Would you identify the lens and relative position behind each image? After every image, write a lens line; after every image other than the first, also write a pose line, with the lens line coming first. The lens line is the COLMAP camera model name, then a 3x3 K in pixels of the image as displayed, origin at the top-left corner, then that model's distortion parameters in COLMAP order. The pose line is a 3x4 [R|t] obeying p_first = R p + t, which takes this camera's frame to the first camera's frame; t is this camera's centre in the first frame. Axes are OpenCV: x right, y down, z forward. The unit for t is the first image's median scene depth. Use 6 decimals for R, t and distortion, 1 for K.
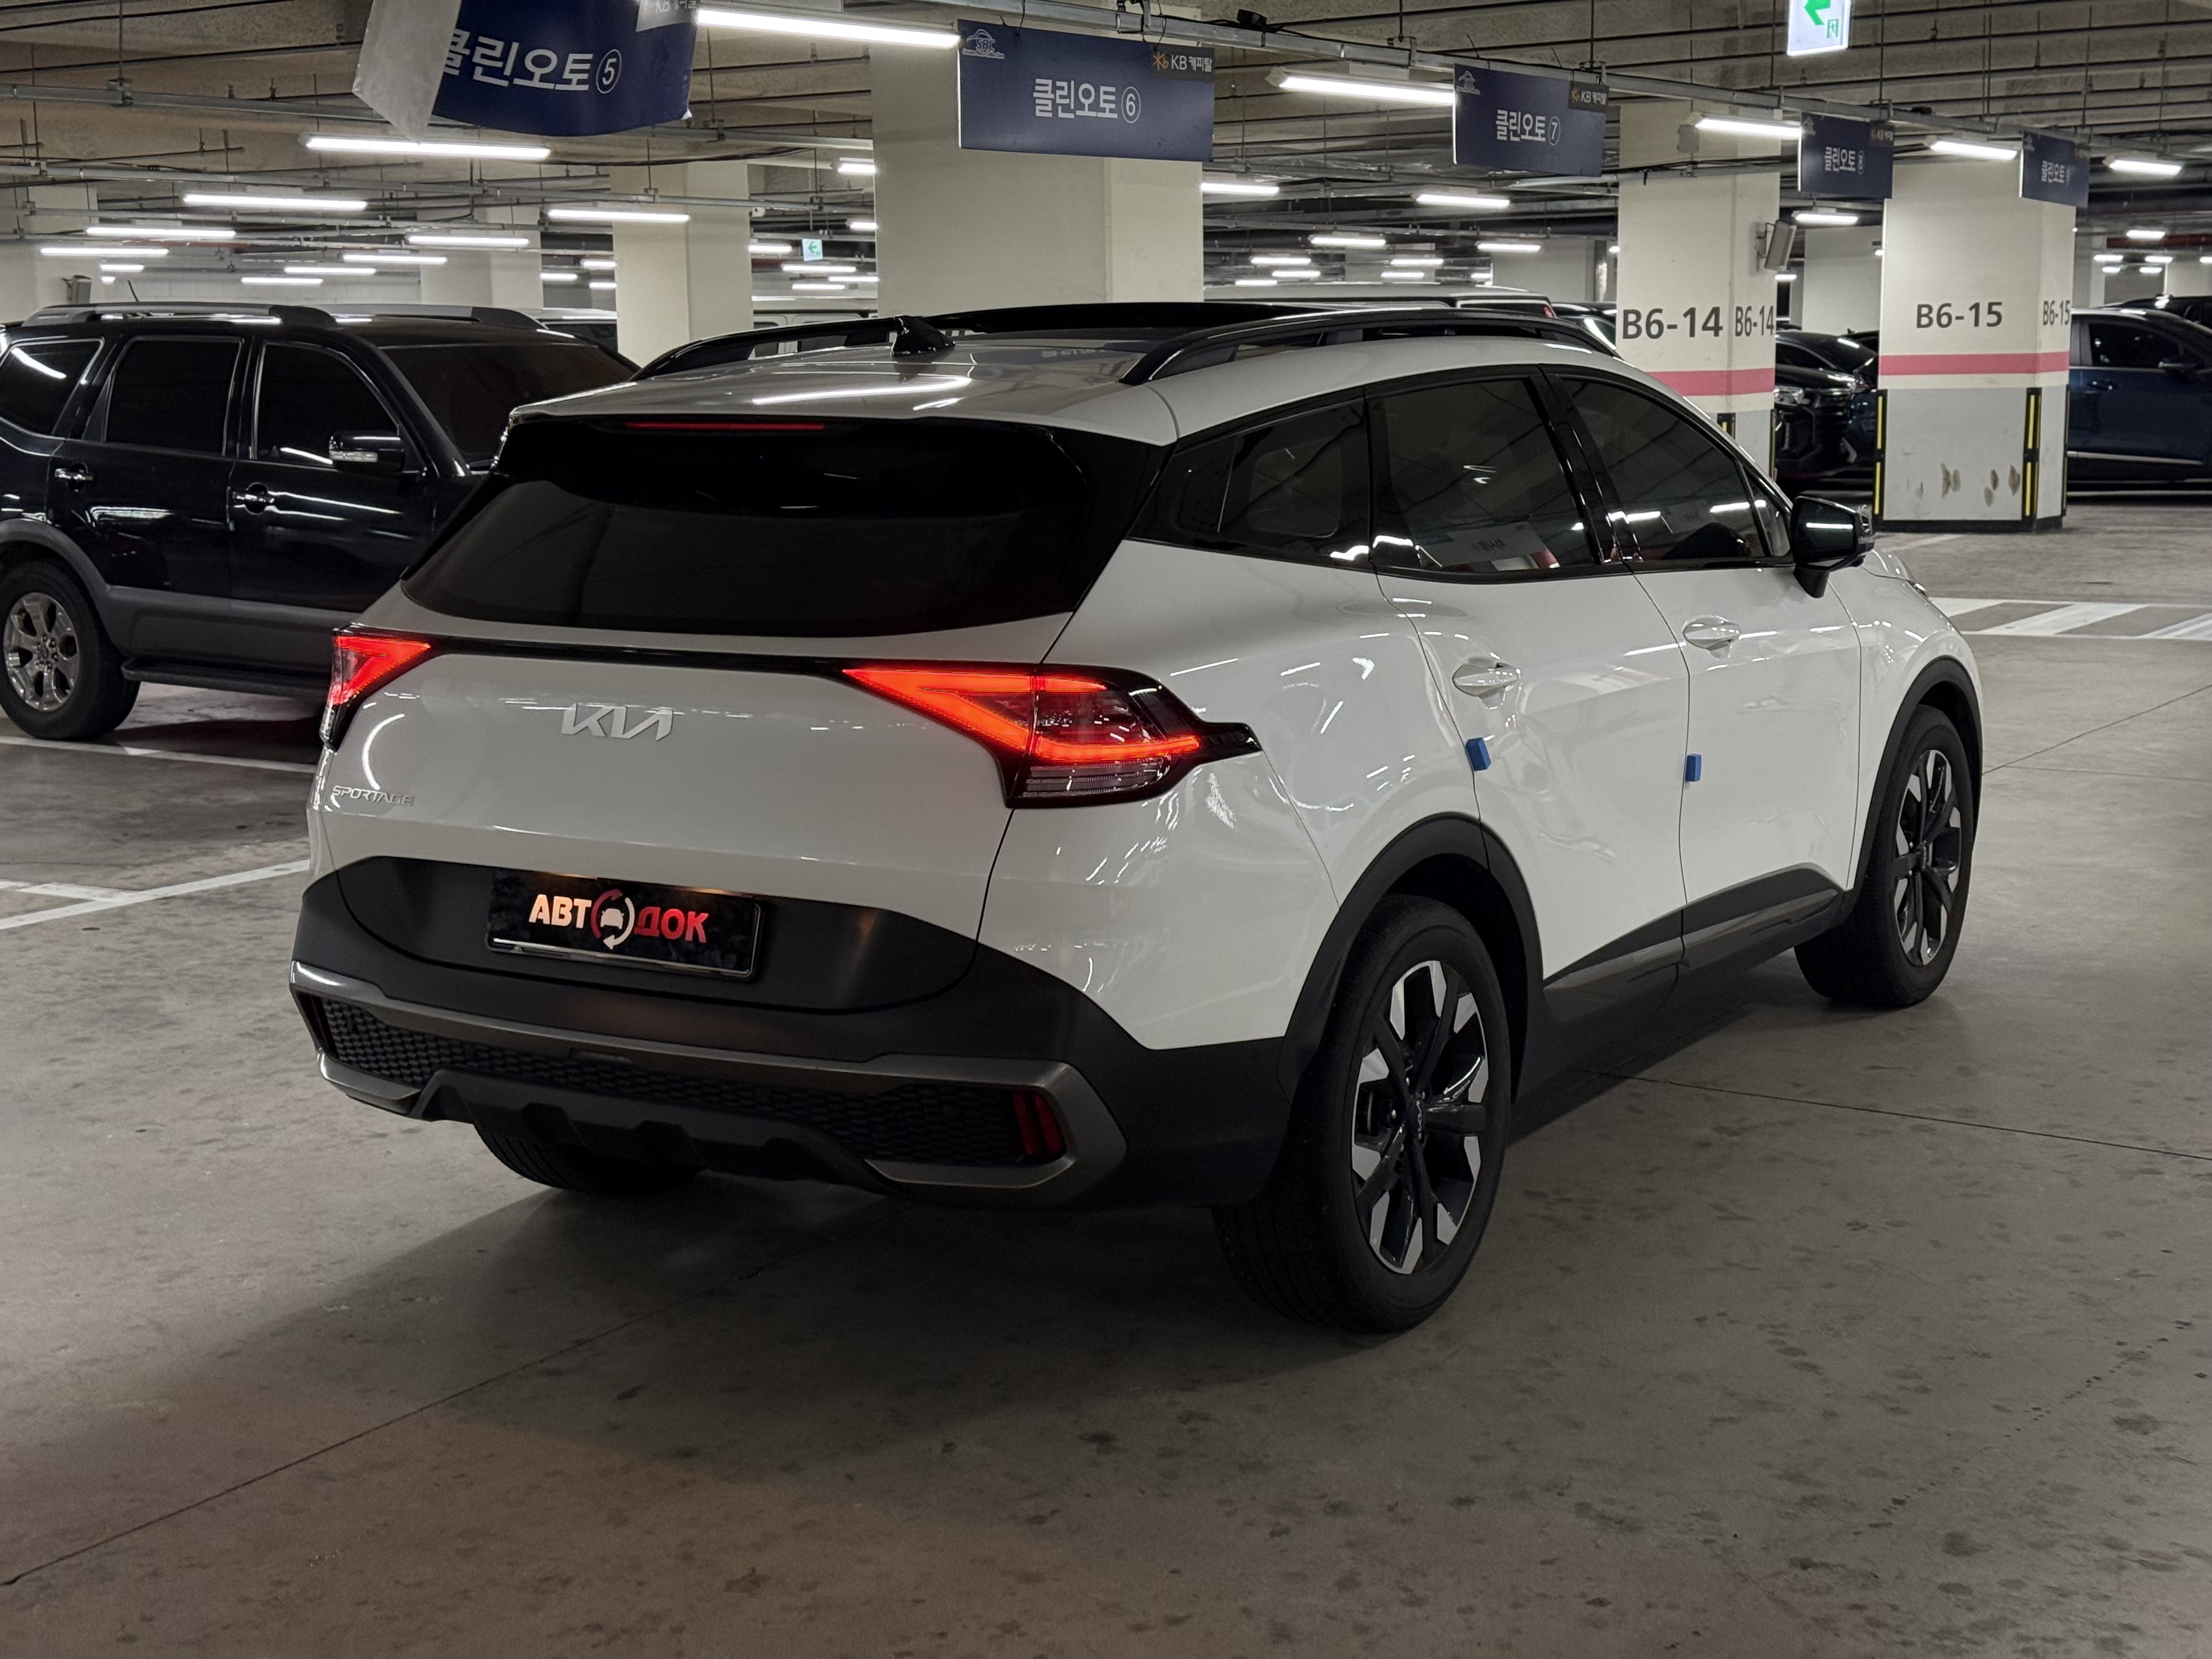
lens RADIAL K [[3089.0, 0, 1089.2], [0, 3089.0, 846.0], [0, 0, 1]] dist [0.188050, -0.351833]
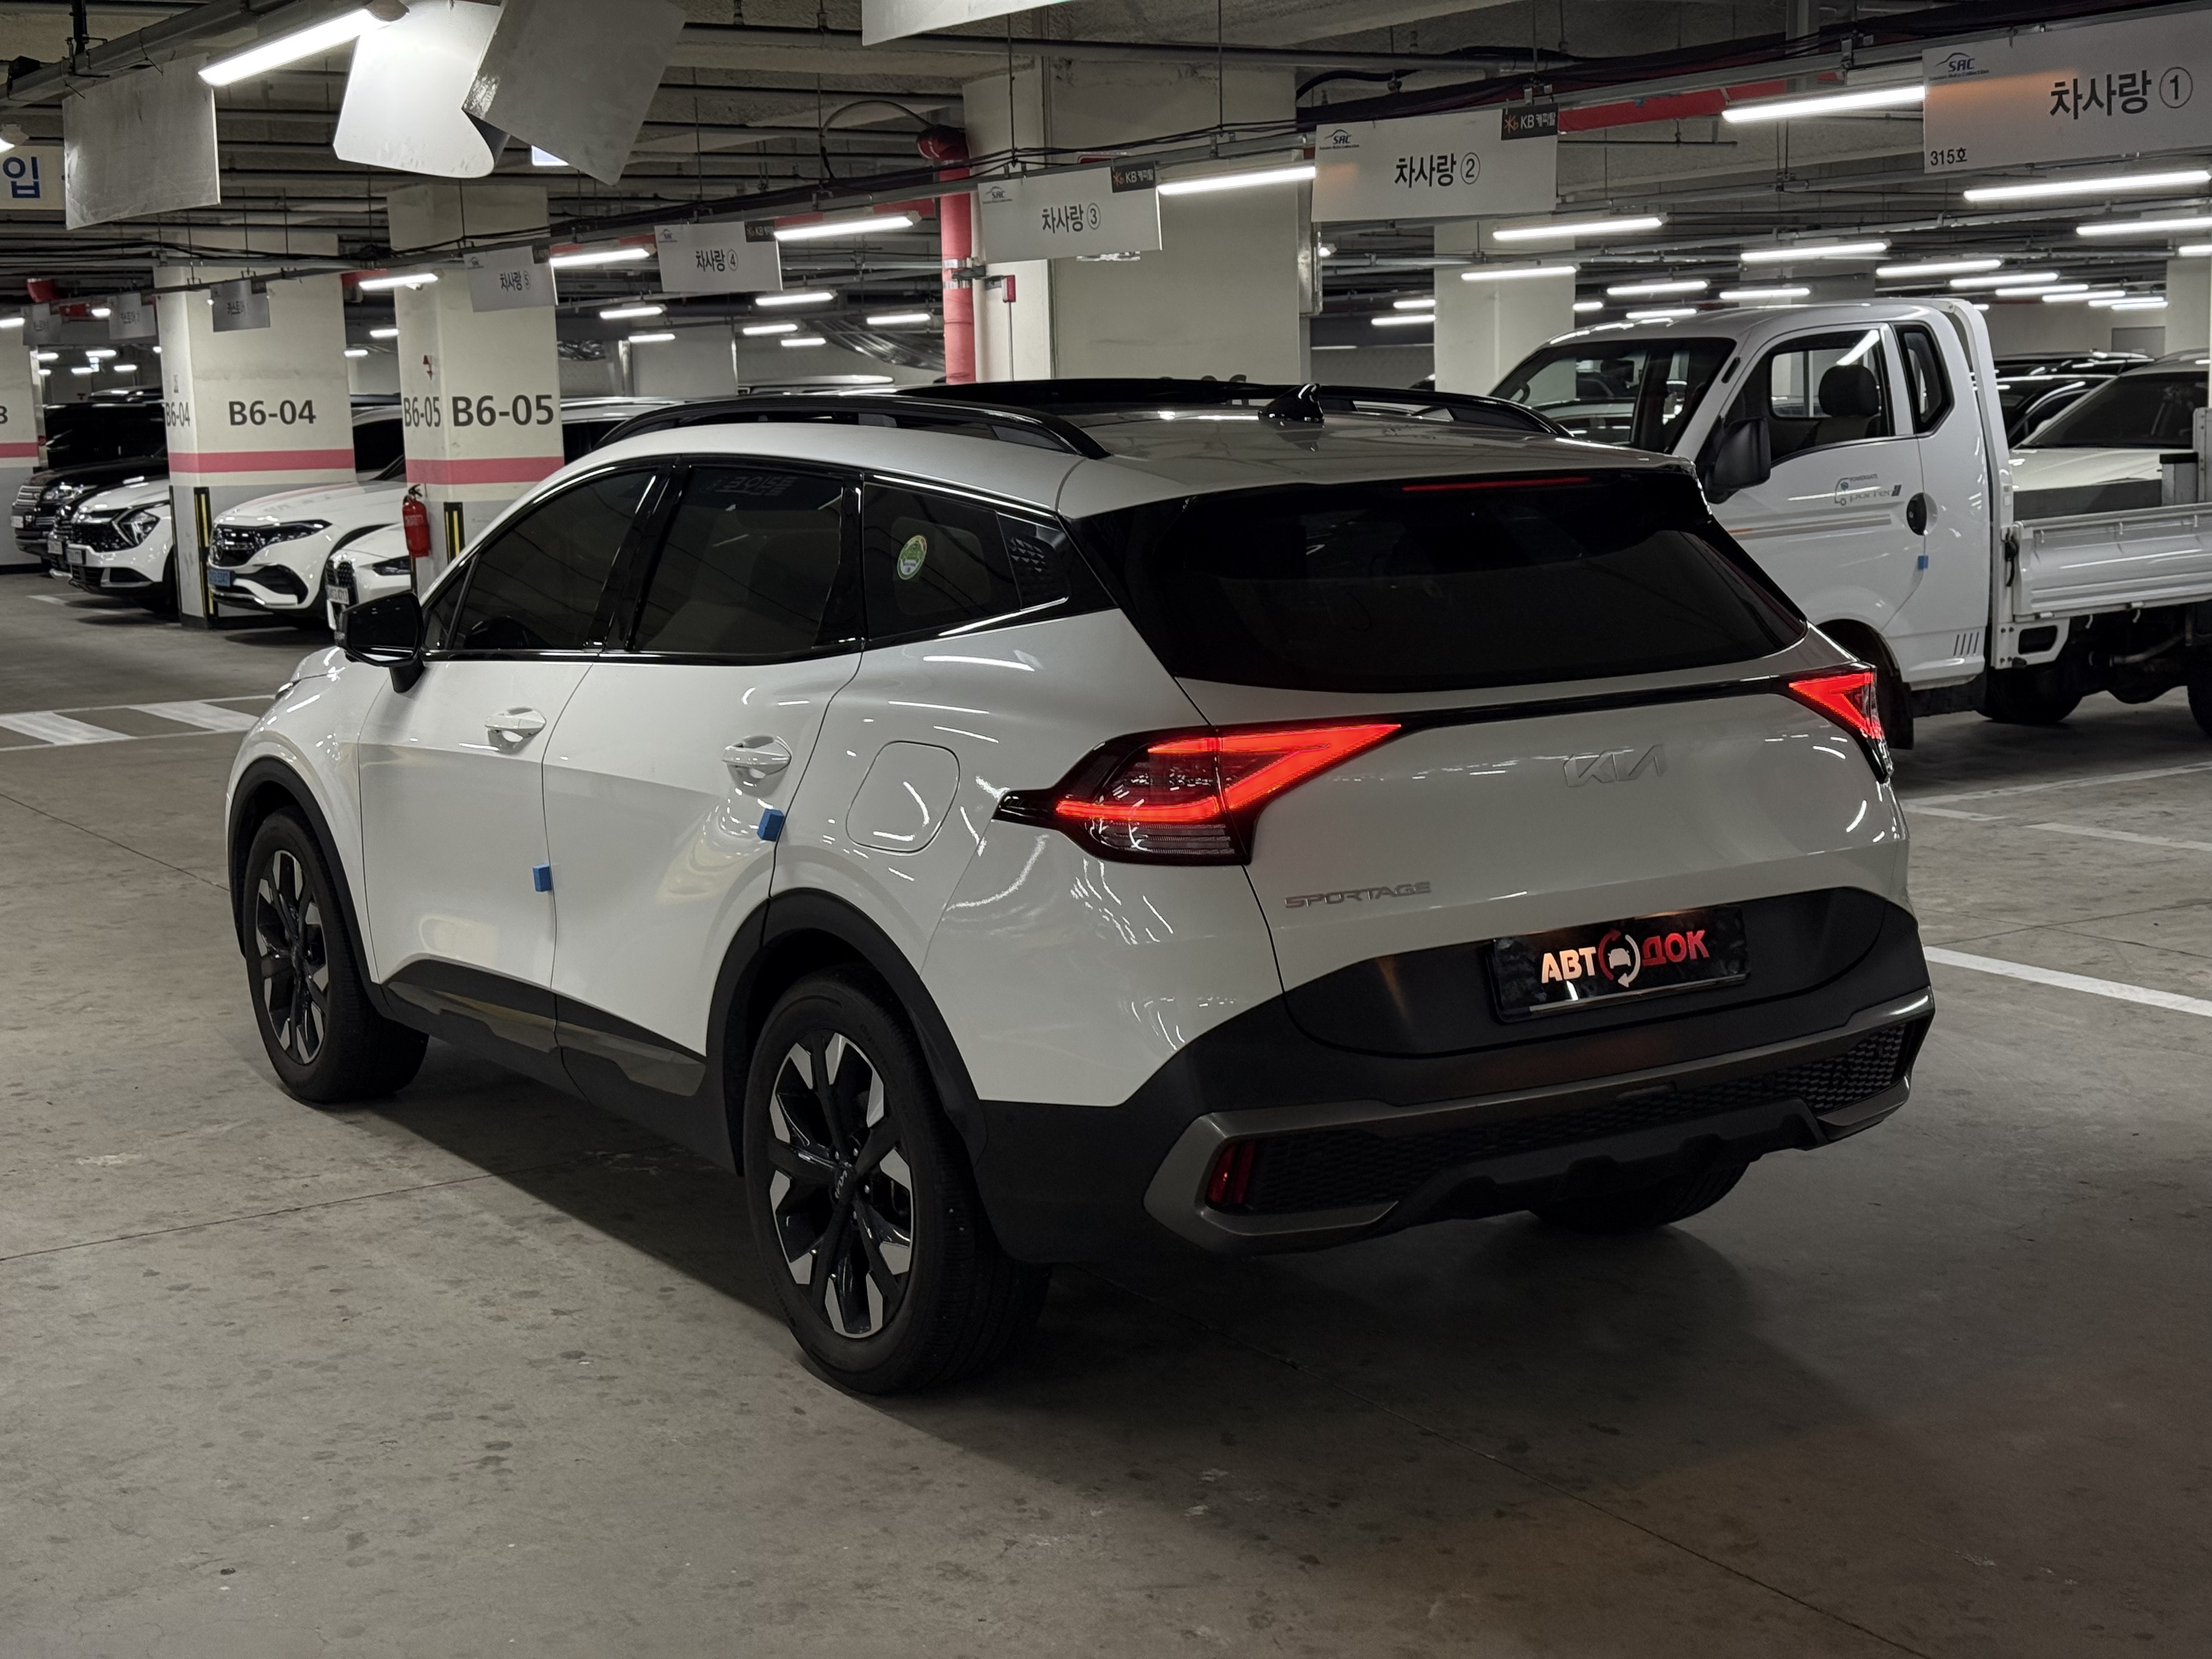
lens RADIAL K [[3103.2, 0, 1106.0], [0, 3103.2, 829.5], [0, 0, 1]] dist [0.198788, -0.417911]
pose [[0.414121, -0.124307, 0.901694, -0.982695], [0.169725, 0.983802, 0.057676, -0.091364], [-0.894258, 0.129155, 0.428511, 0.602143]]
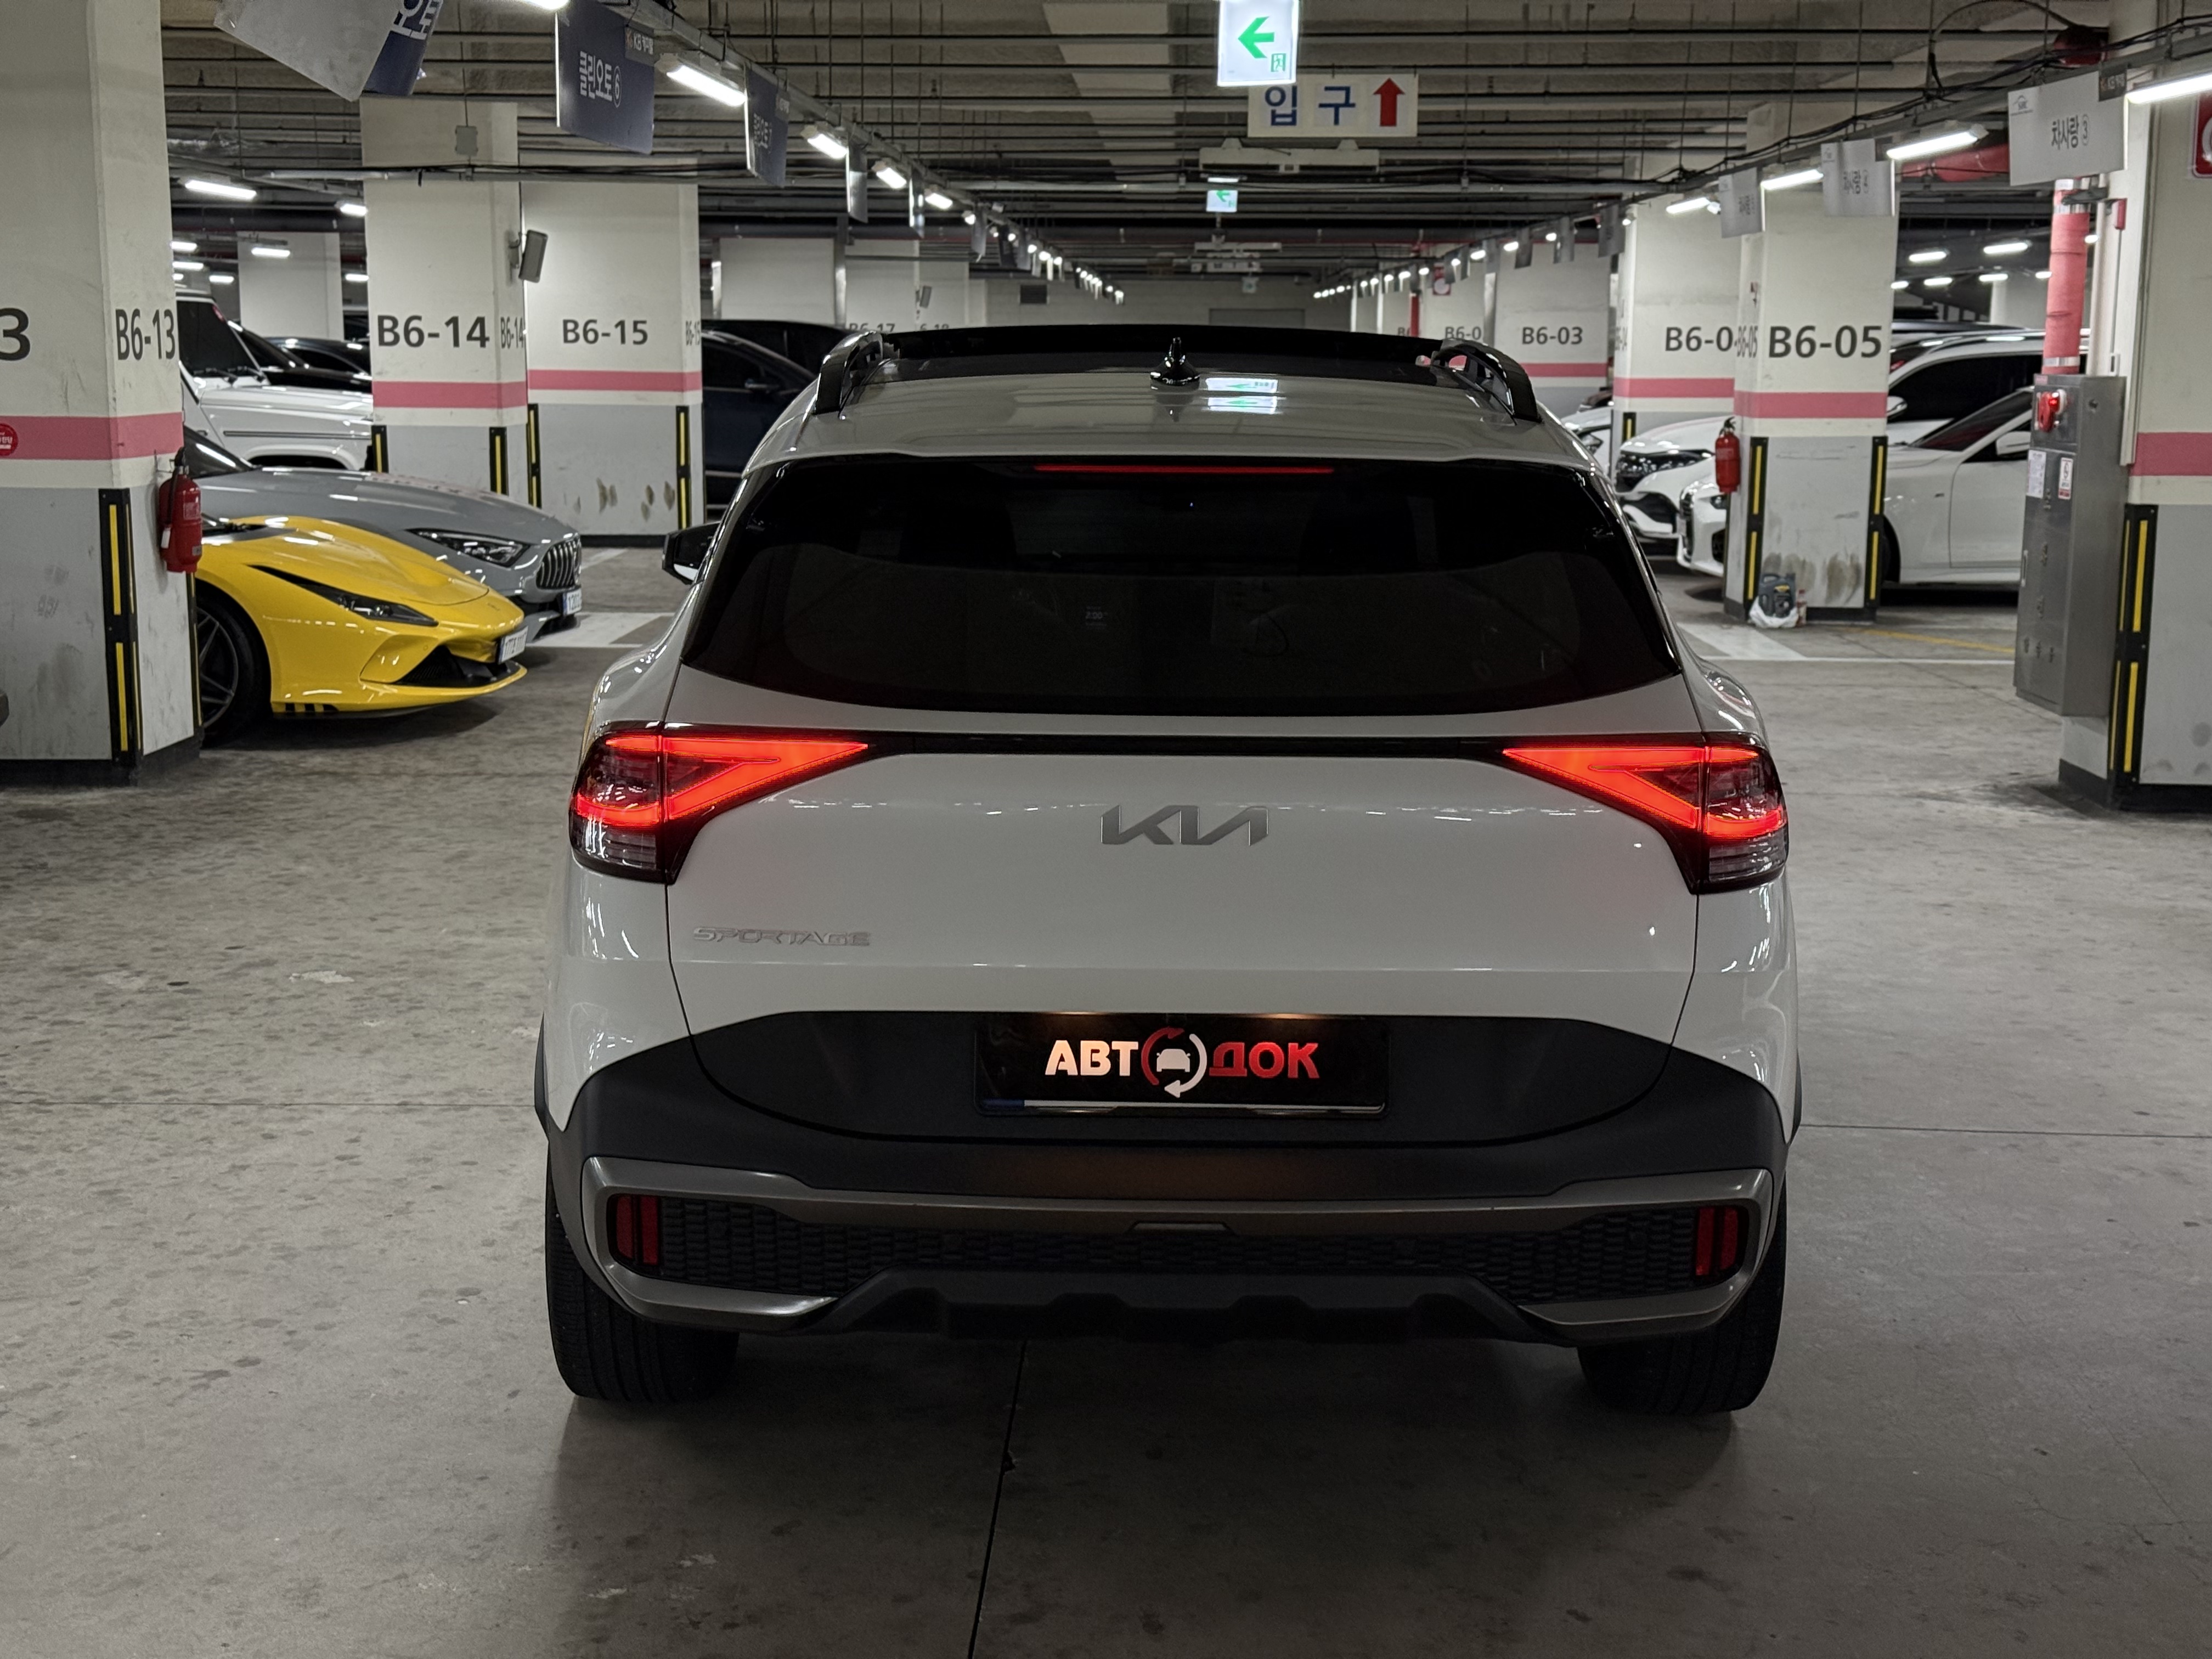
lens RADIAL K [[3094.7, 0, 1108.6], [0, 3094.7, 866.1], [0, 0, 1]] dist [0.181686, -0.343530]
pose [[0.846570, -0.069347, 0.527741, -0.517598], [0.066925, 0.997476, 0.023715, -0.042667], [-0.528054, 0.015243, 0.849074, 0.256424]]
